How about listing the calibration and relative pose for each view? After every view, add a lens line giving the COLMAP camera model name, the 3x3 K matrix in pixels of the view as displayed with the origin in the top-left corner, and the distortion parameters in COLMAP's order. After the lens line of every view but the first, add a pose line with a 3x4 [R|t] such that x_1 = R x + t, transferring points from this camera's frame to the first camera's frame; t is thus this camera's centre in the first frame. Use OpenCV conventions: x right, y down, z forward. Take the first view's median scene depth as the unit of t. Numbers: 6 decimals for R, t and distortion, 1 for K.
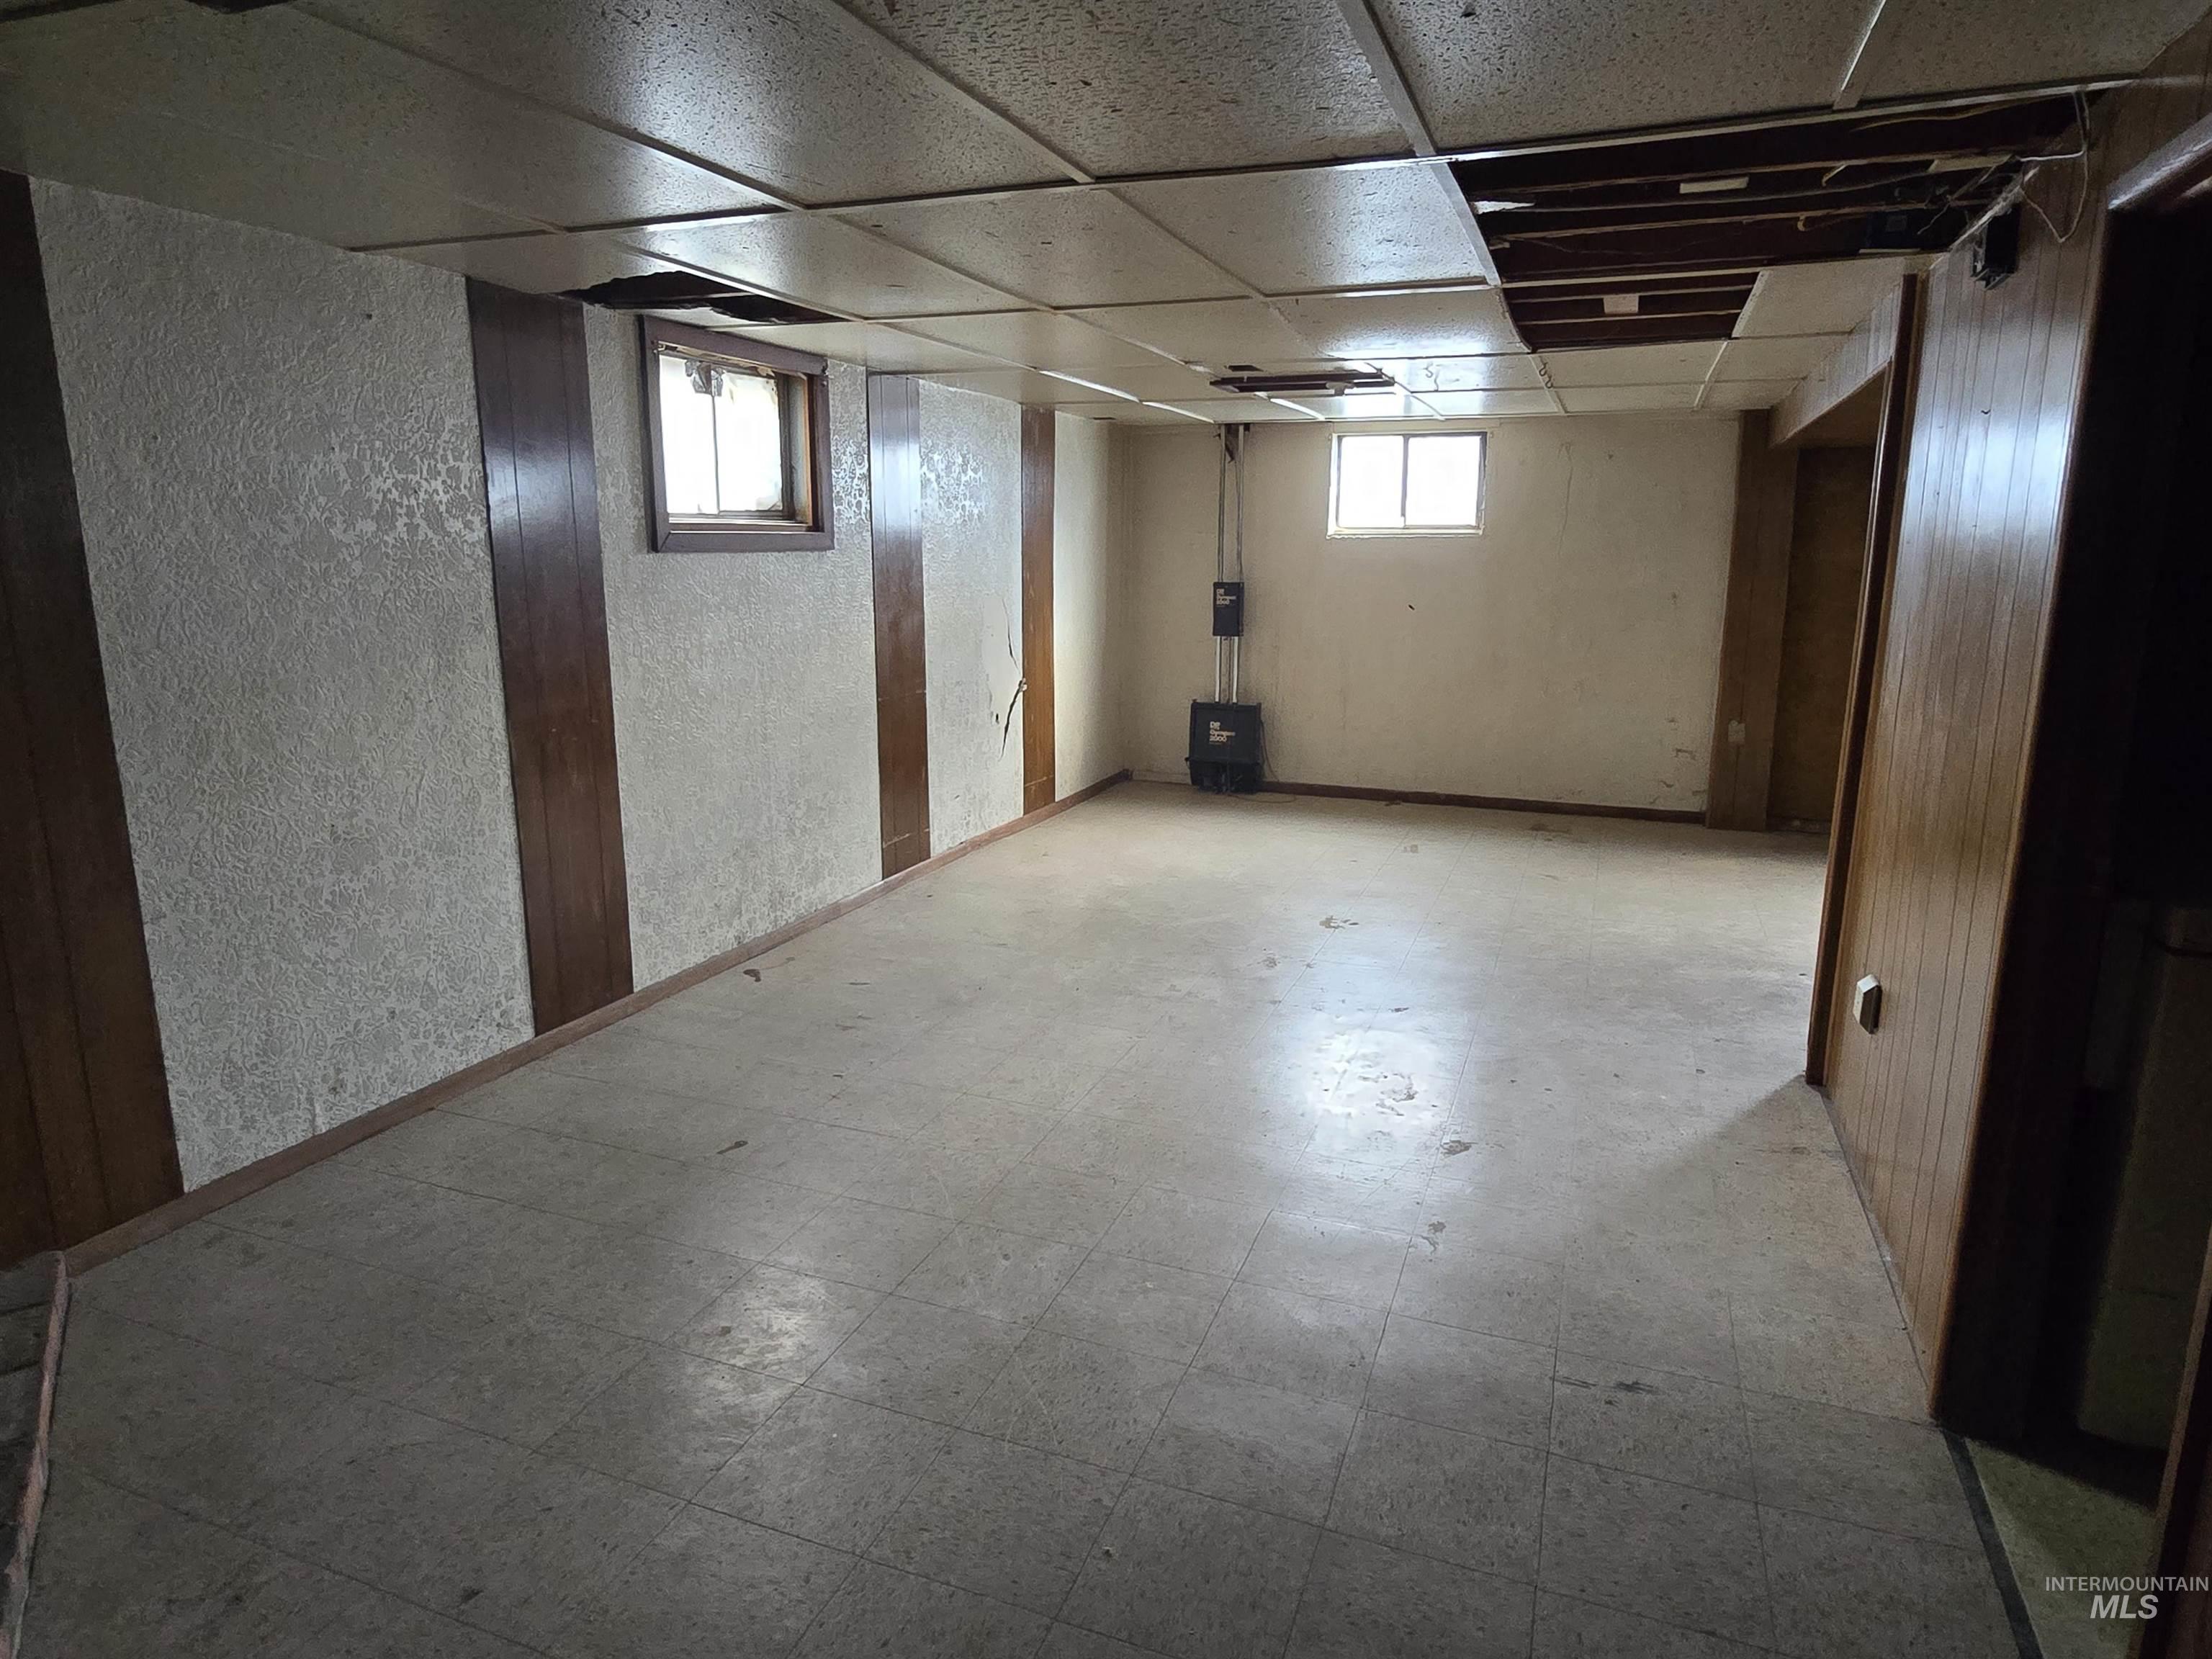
lens RADIAL K [[1321.0, 0, 1102.3], [0, 1321.0, 826.8], [0, 0, 1]] dist [0.001542, -0.002494]
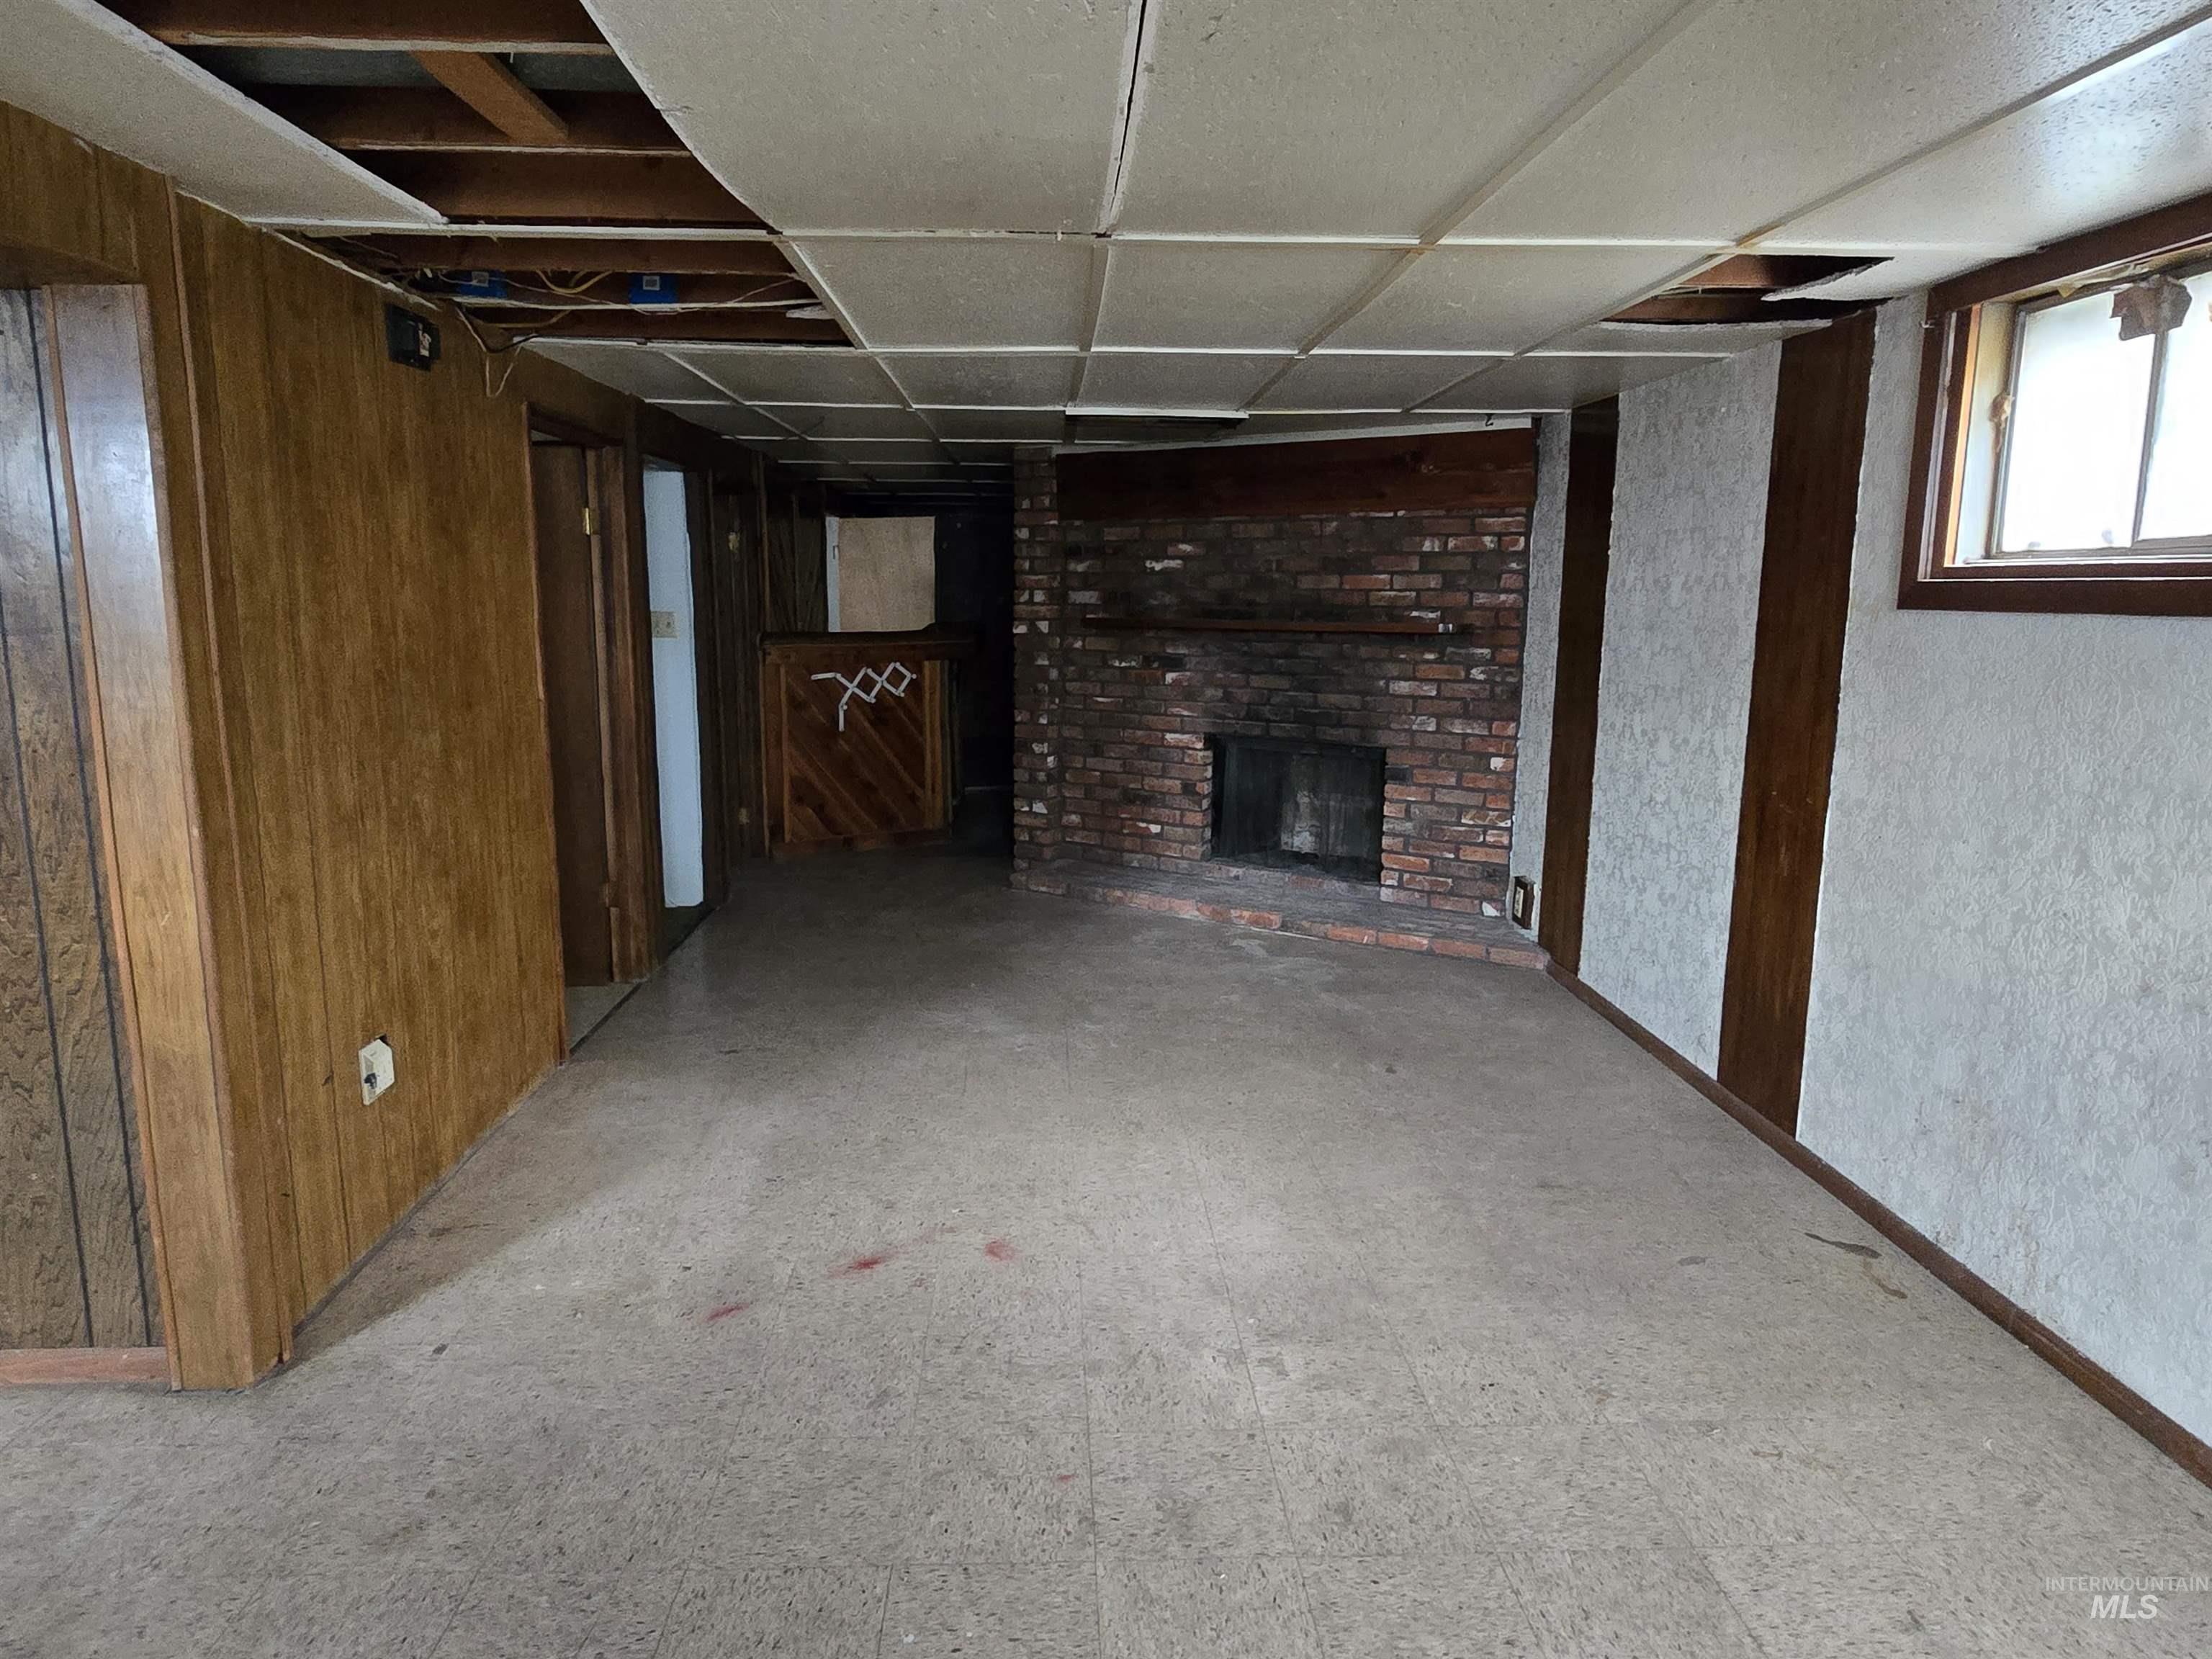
lens RADIAL K [[1321.0, 0, 1100.9], [0, 1321.0, 817.1], [0, 0, 1]] dist [0.001542, -0.002494]
pose [[-0.912986, 0.061999, -0.403252, 0.366736], [-0.094725, 0.929167, 0.357319, -0.319507], [0.396842, 0.364425, -0.842443, 1.479147]]
